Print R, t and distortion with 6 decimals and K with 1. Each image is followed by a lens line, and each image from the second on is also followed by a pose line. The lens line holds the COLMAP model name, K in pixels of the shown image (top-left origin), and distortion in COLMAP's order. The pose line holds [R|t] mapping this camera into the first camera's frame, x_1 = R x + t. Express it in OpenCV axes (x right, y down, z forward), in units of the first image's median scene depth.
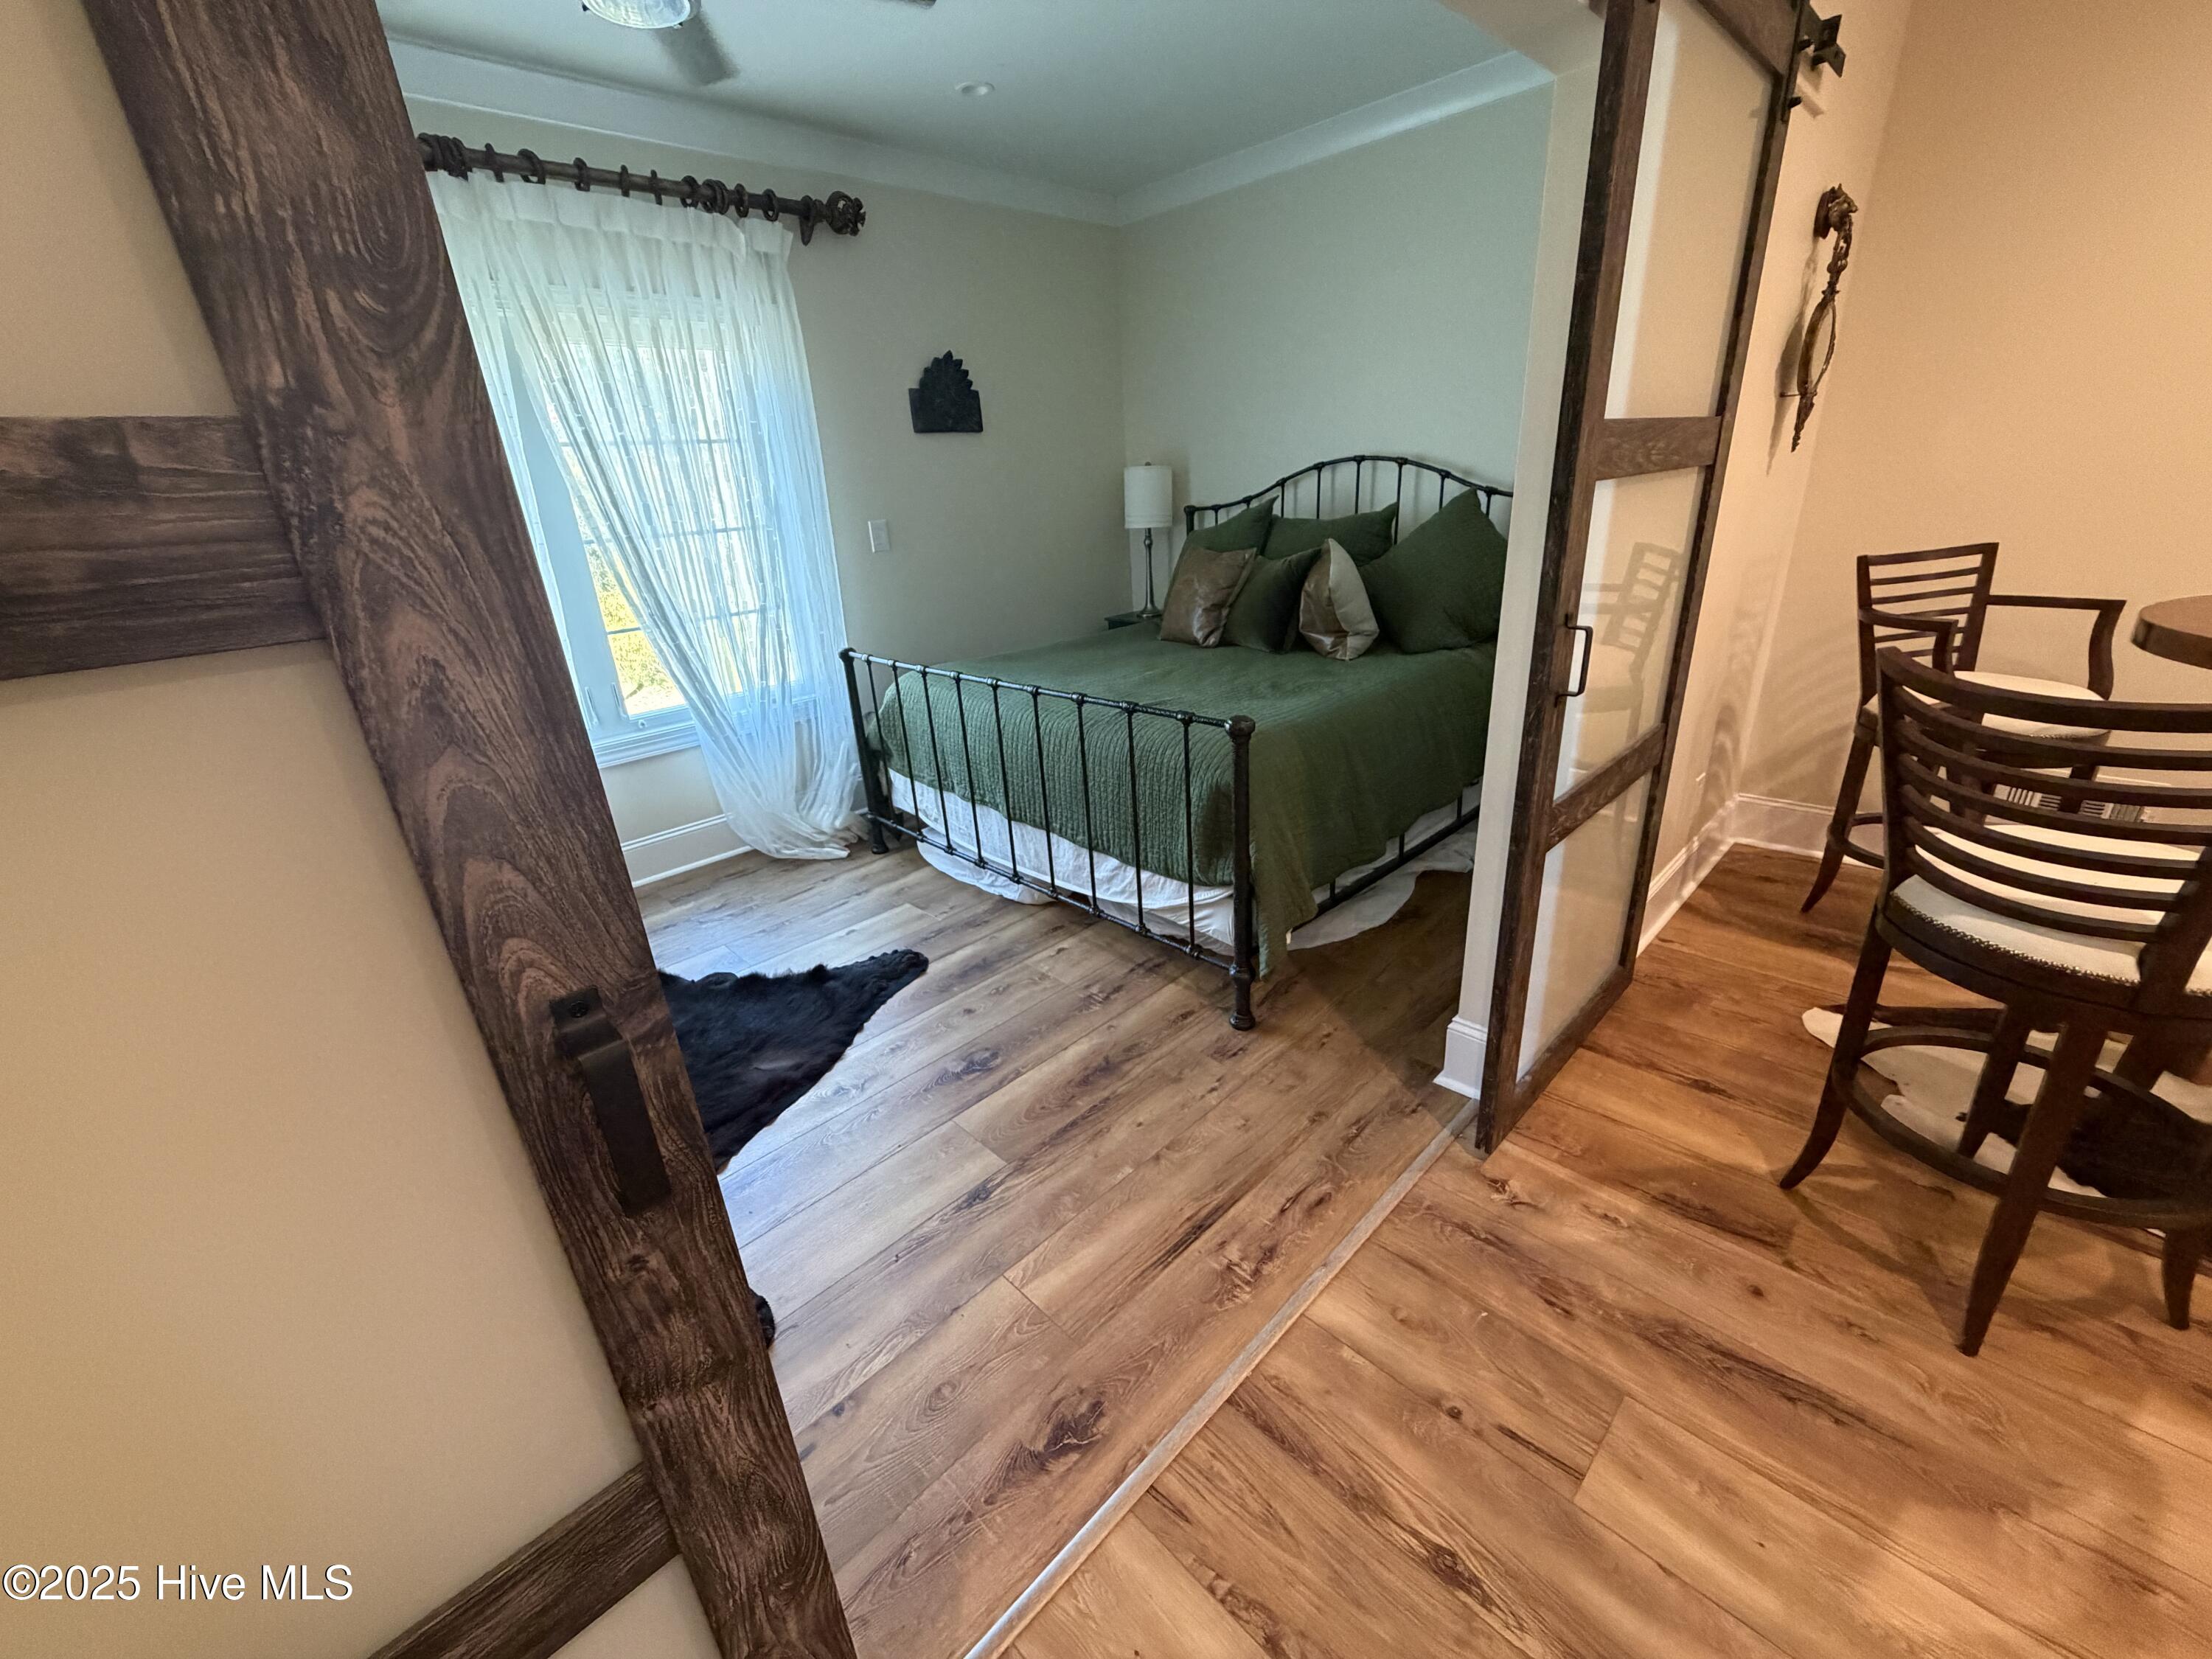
lens RADIAL K [[883.6, 0, 1102.9], [0, 883.6, 825.5], [0, 0, 1]] dist [0.000983, 0.000348]
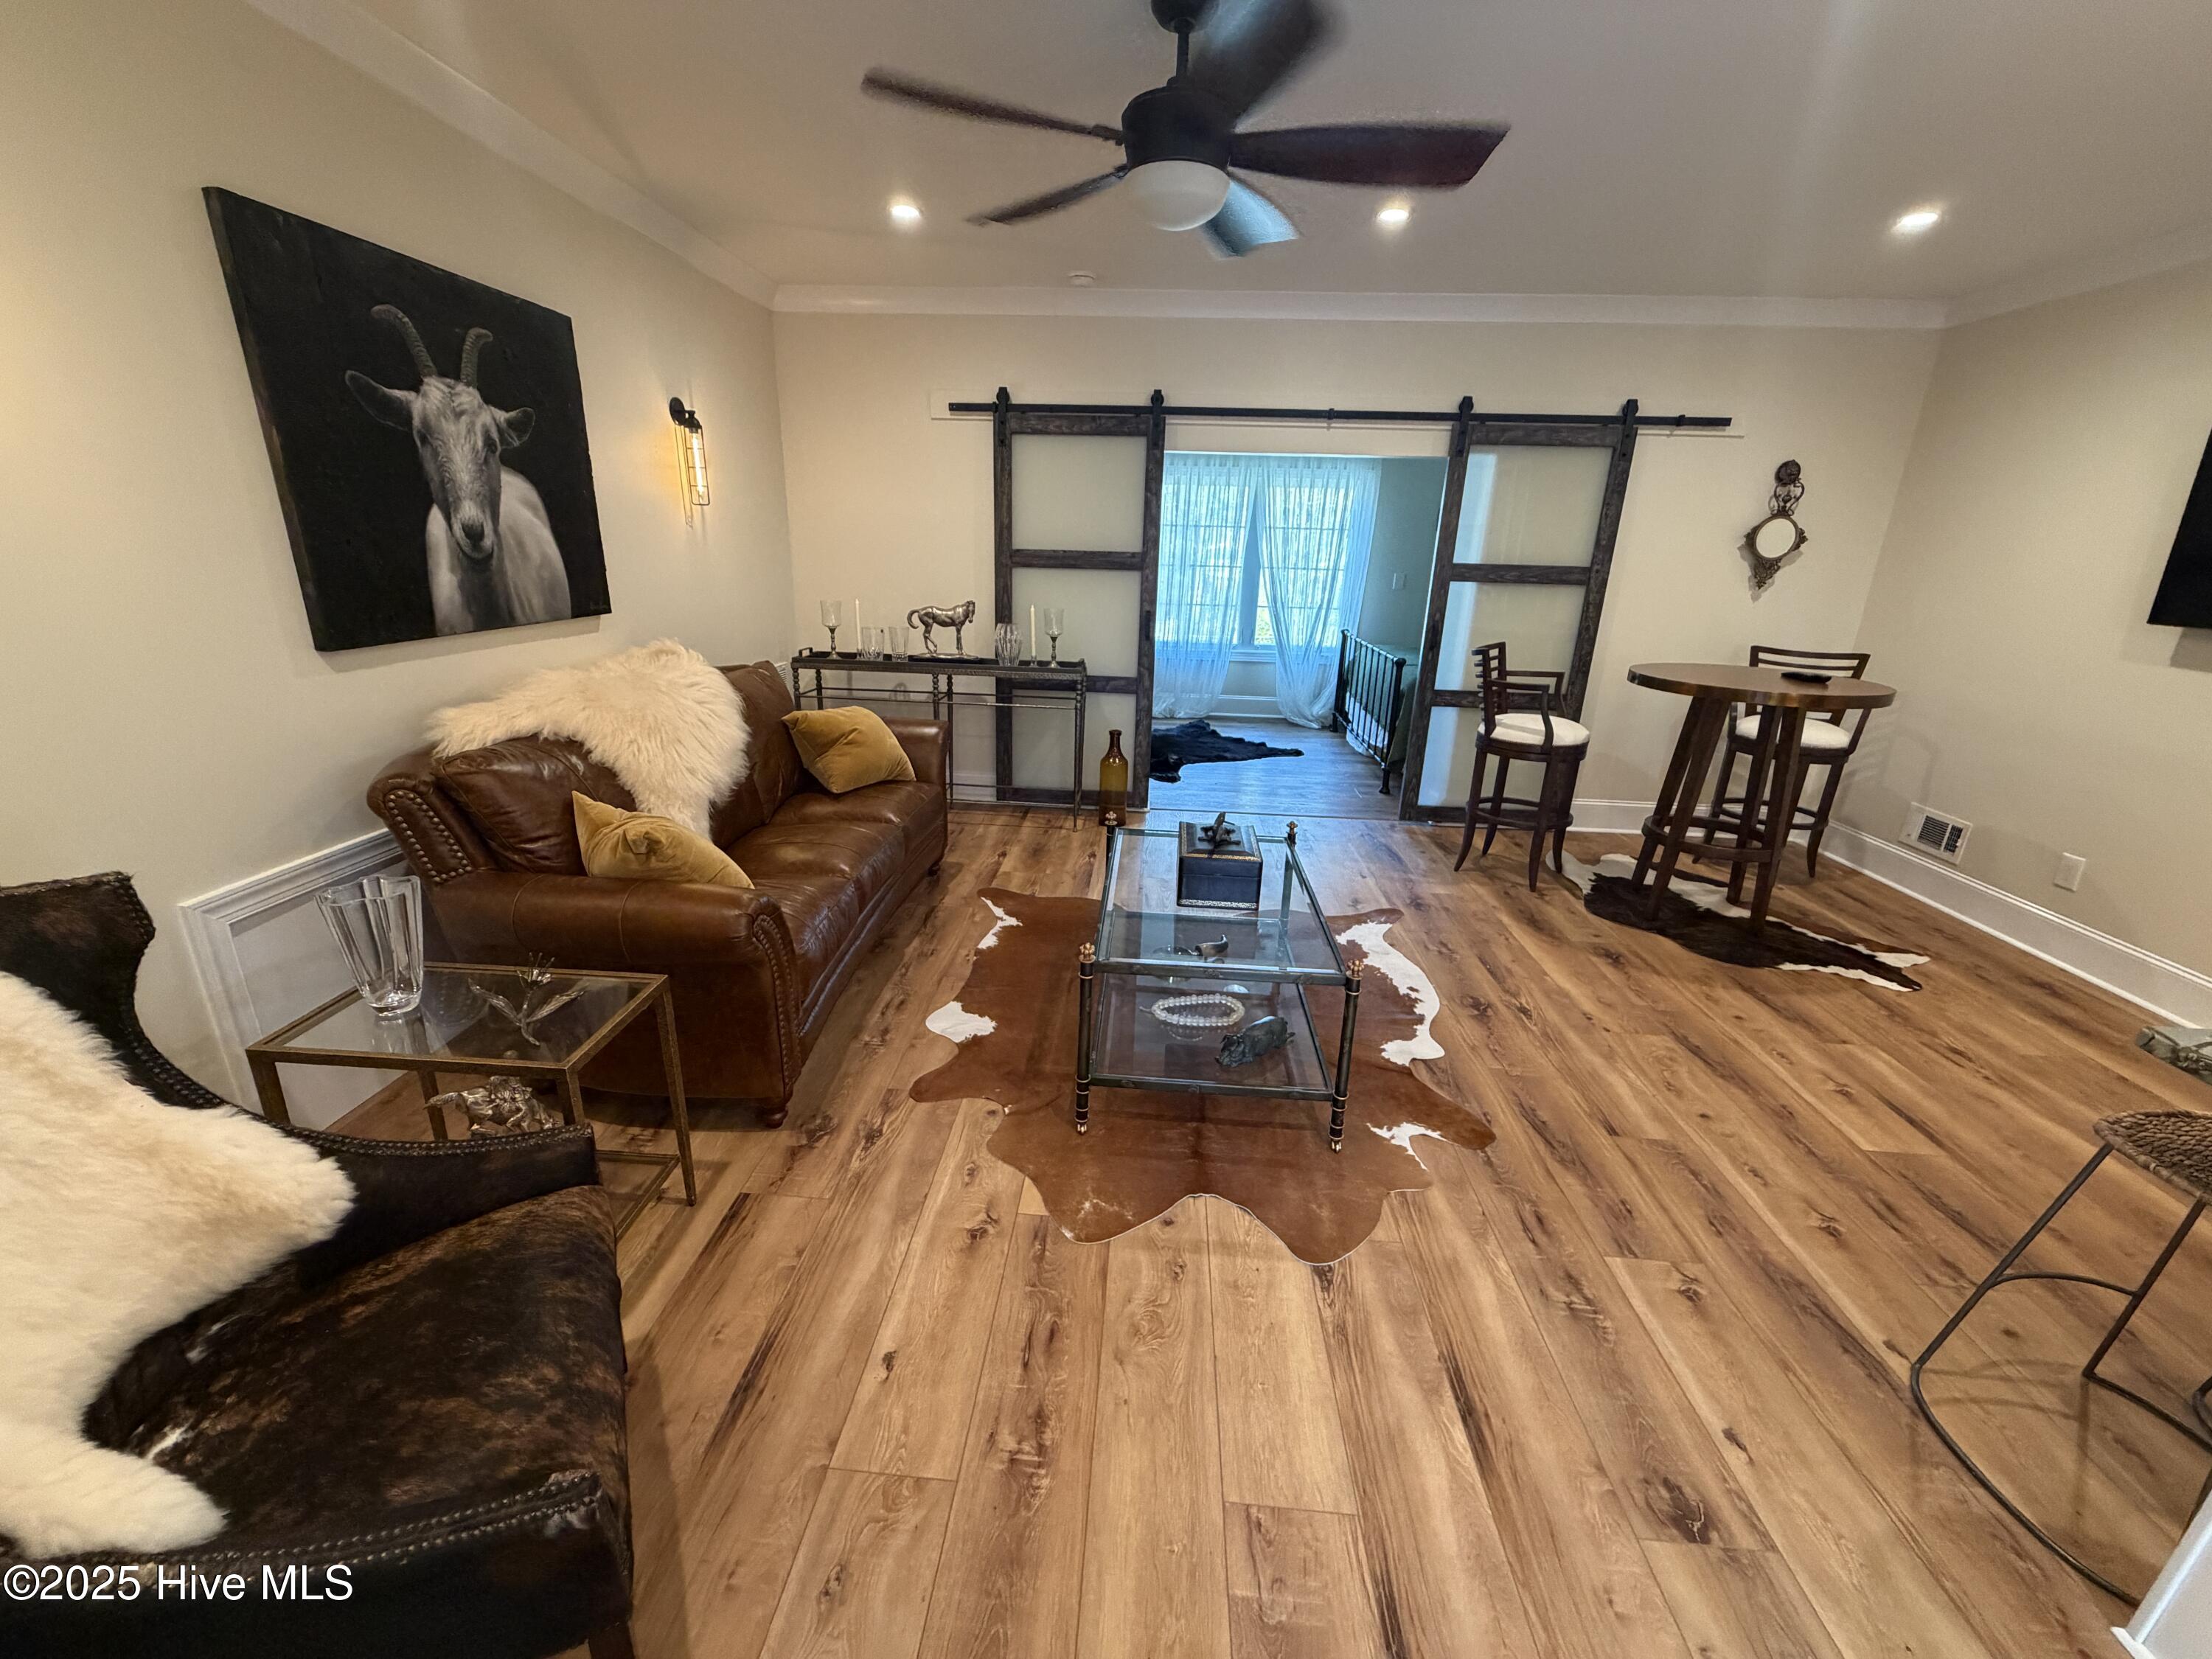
lens RADIAL K [[883.6, 0, 1096.9], [0, 883.6, 828.6], [0, 0, 1]] dist [0.000983, 0.000348]
pose [[0.656291, 0.307577, -0.688969, 1.492256], [-0.338711, 0.936058, 0.095240, 0.395479], [0.674209, 0.170856, 0.718506, -1.374984]]
